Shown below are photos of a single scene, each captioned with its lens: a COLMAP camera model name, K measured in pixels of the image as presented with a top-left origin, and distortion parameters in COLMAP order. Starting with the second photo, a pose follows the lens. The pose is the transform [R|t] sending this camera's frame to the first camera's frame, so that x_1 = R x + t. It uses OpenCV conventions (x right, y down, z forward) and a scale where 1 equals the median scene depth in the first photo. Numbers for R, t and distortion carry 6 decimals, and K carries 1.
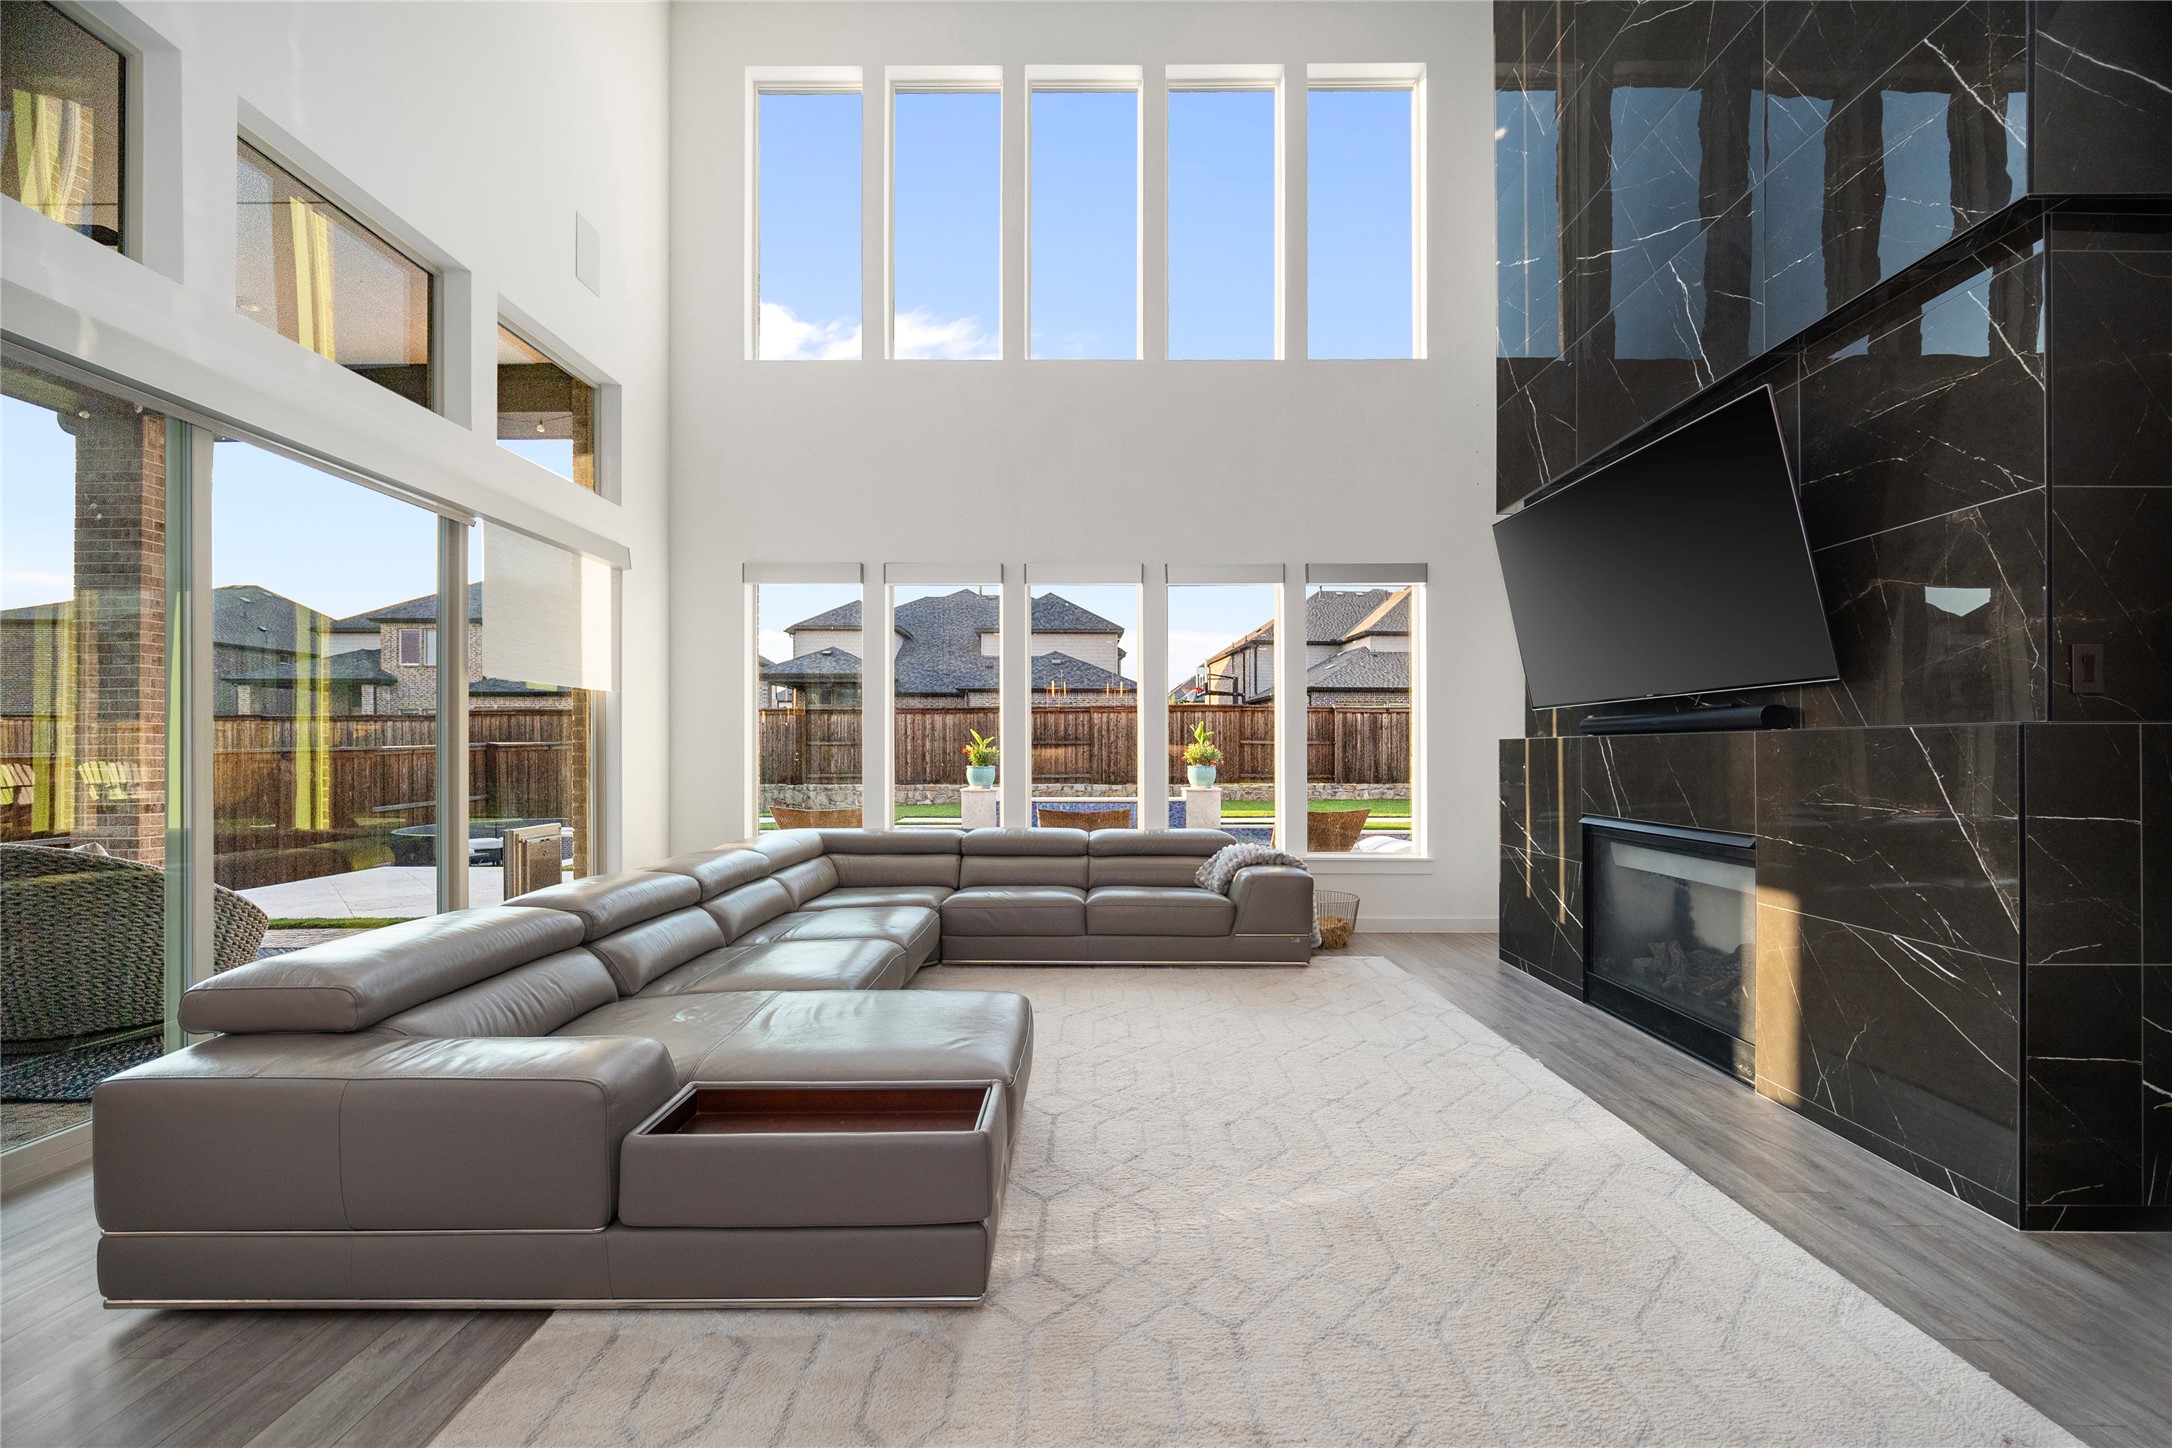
lens RADIAL K [[870.8, 0, 1095.0], [0, 870.8, 749.6], [0, 0, 1]] dist [-0.004304, -0.000050]
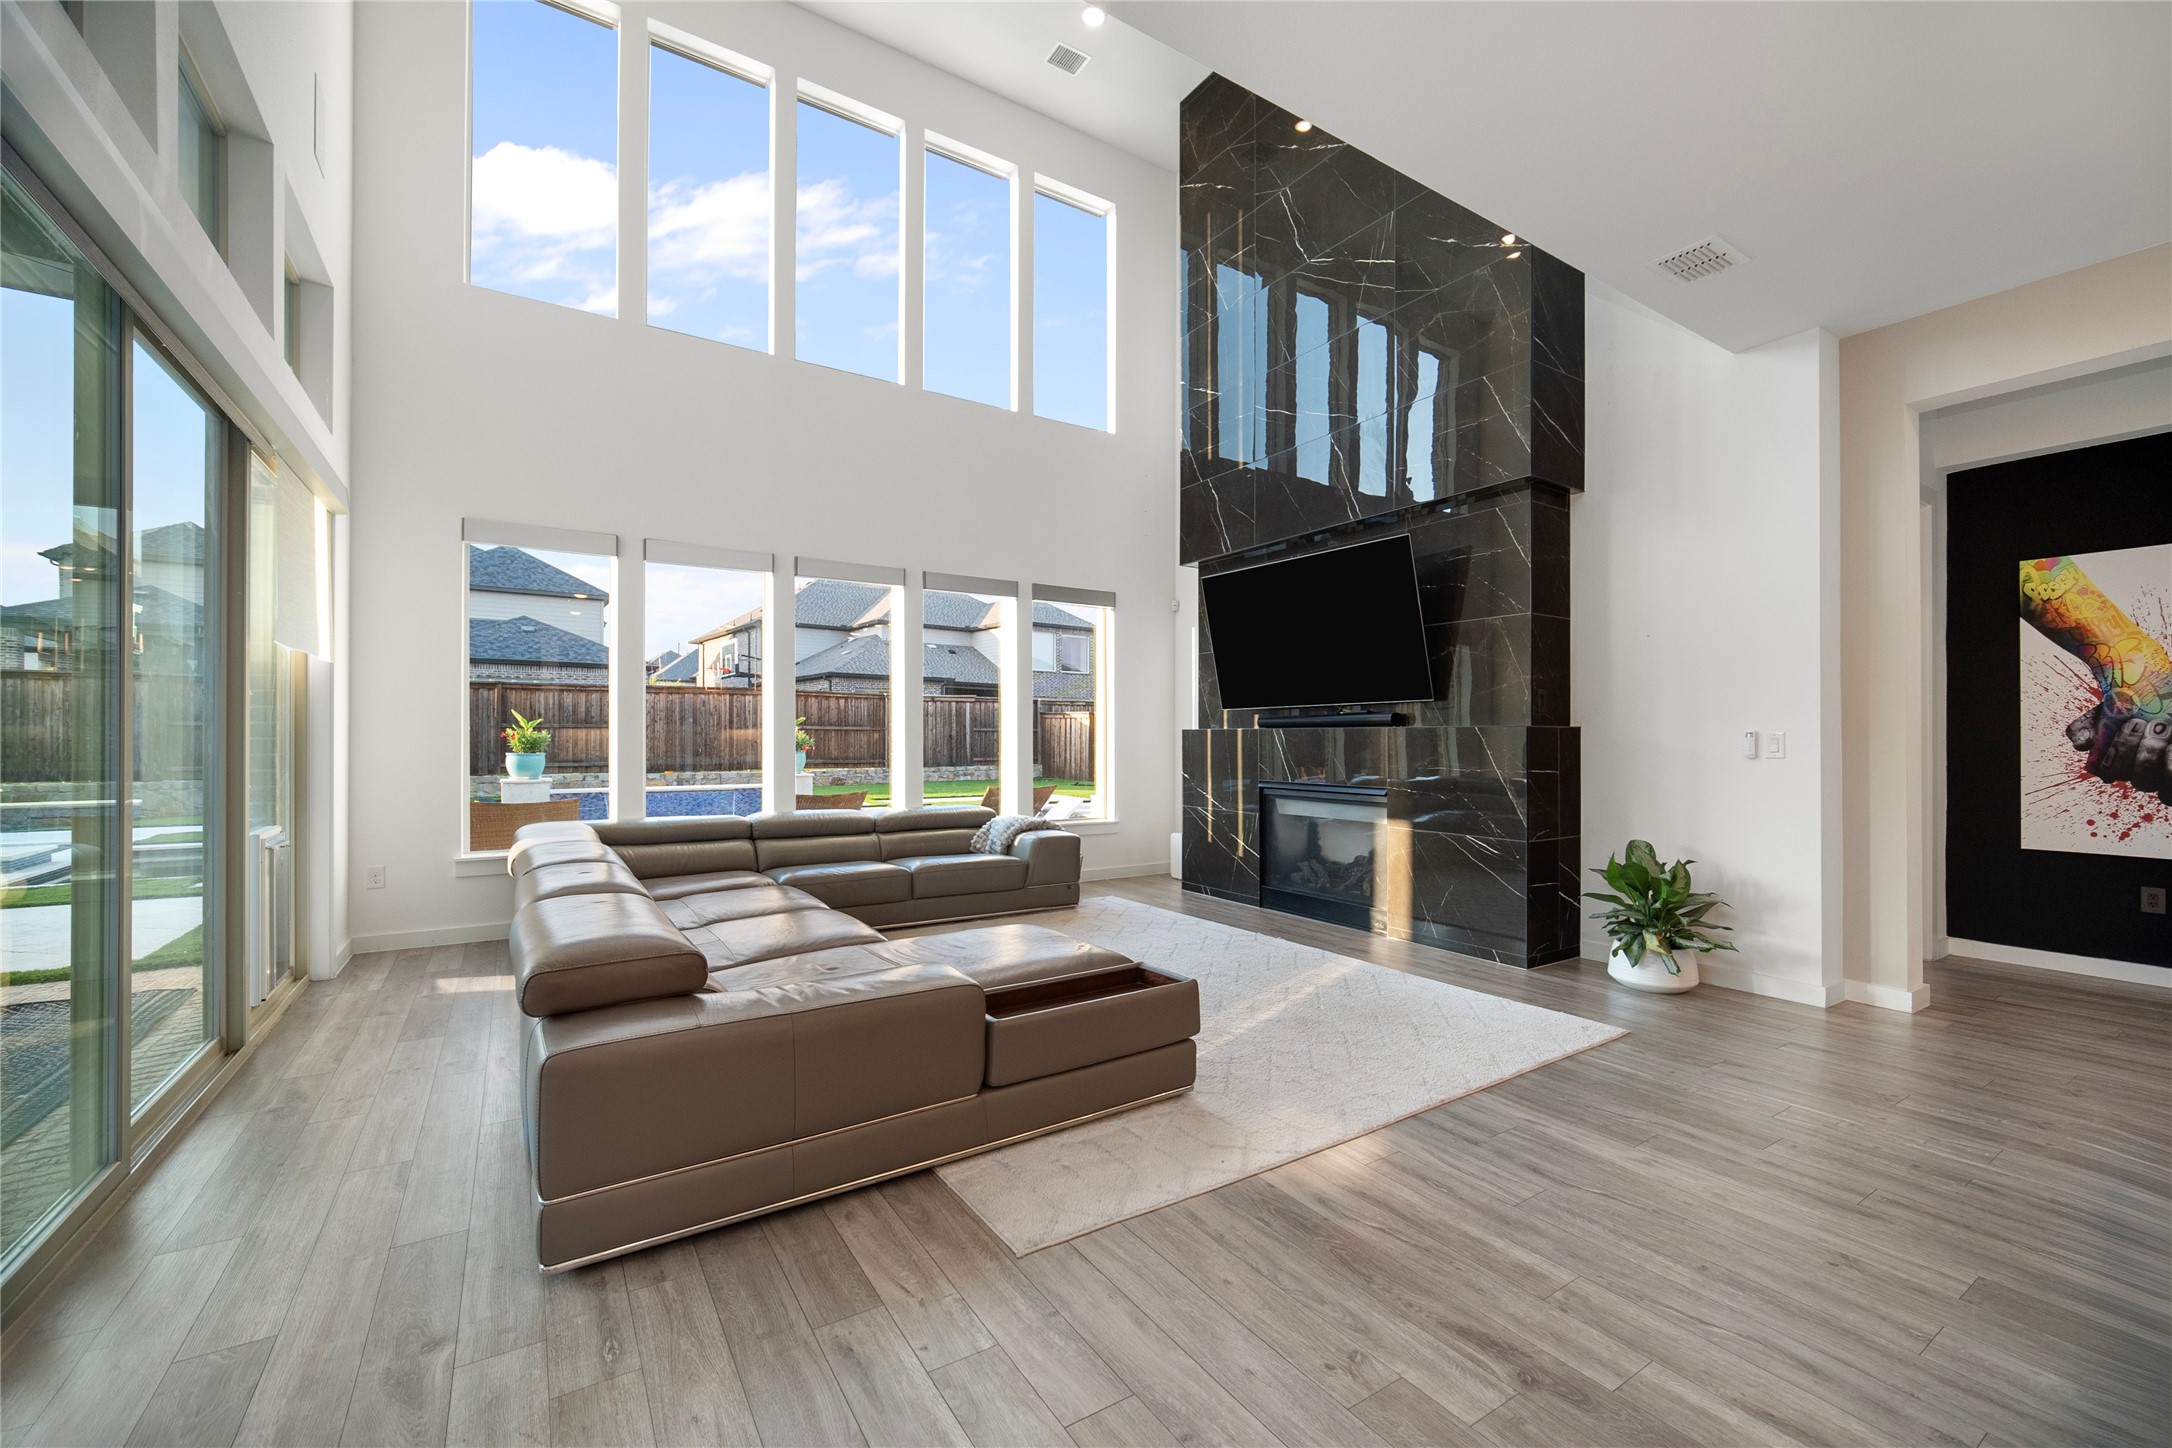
lens RADIAL K [[882.6, 0, 1089.6], [0, 882.6, 734.8], [0, 0, 1]] dist [-0.000144, -0.000039]
pose [[0.835578, 0.003713, 0.549359, -0.398289], [-0.004046, 0.999992, -0.000605, -0.002070], [-0.549356, -0.001717, 0.835586, -0.081187]]
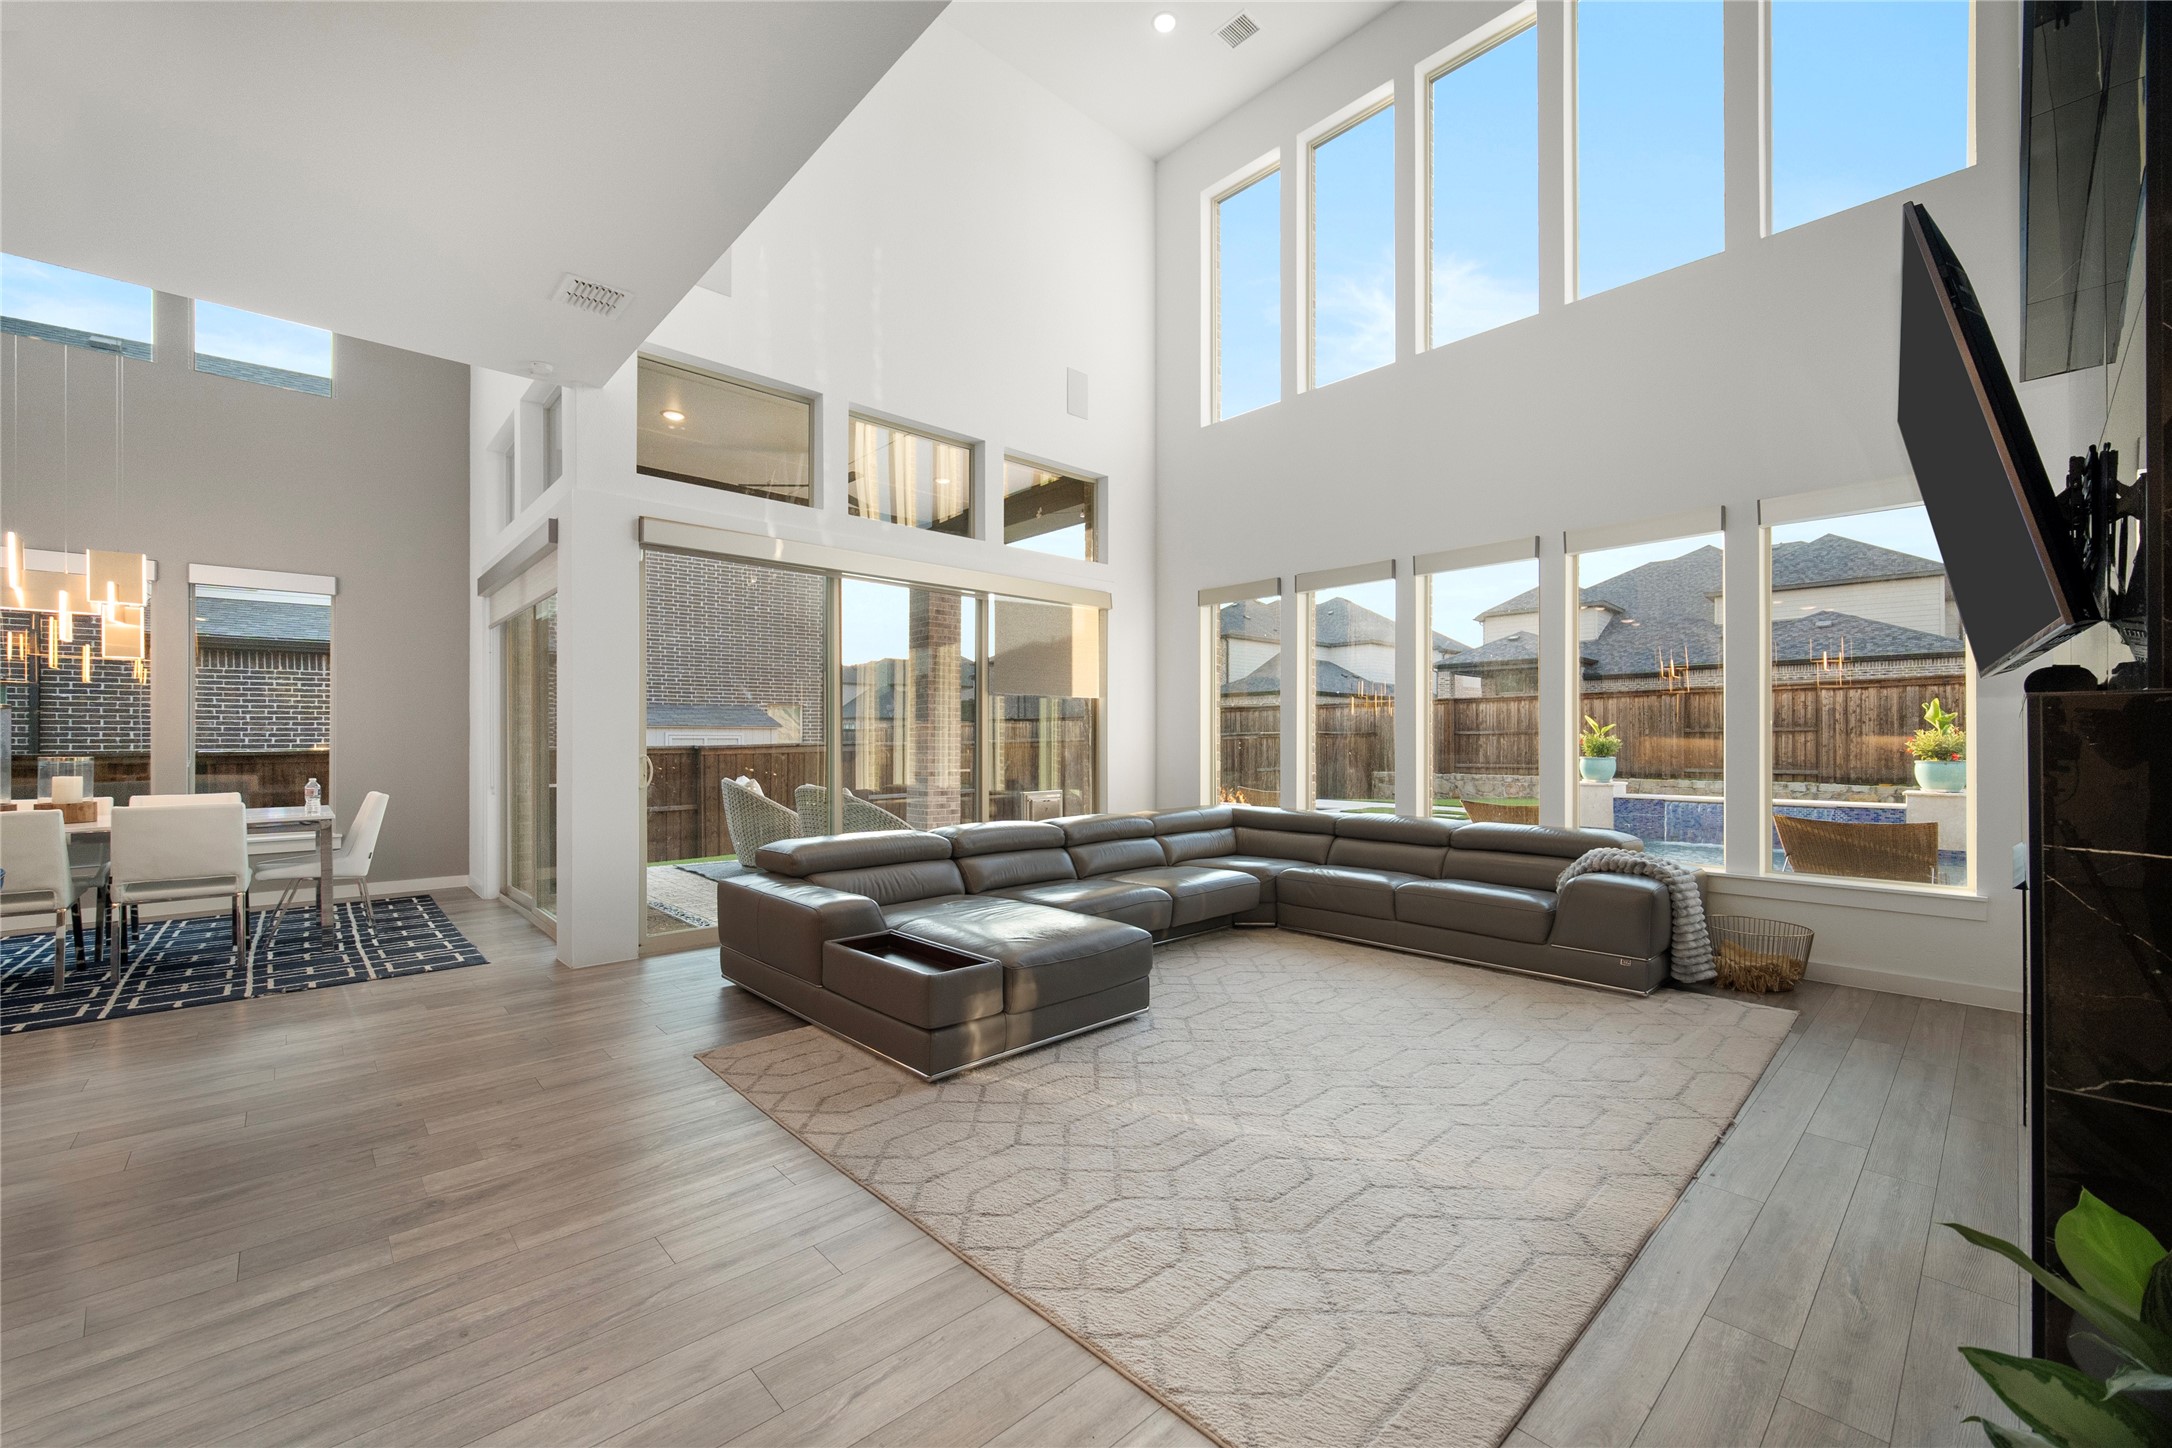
lens RADIAL K [[864.0, 0, 1092.1], [0, 864.0, 739.2], [0, 0, 1]] dist [-0.000885, -0.000581]
pose [[0.689077, -0.002209, -0.724685, 0.424296], [0.002365, 0.999997, -0.000800, -0.000319], [0.724684, -0.001163, 0.689080, 0.035696]]
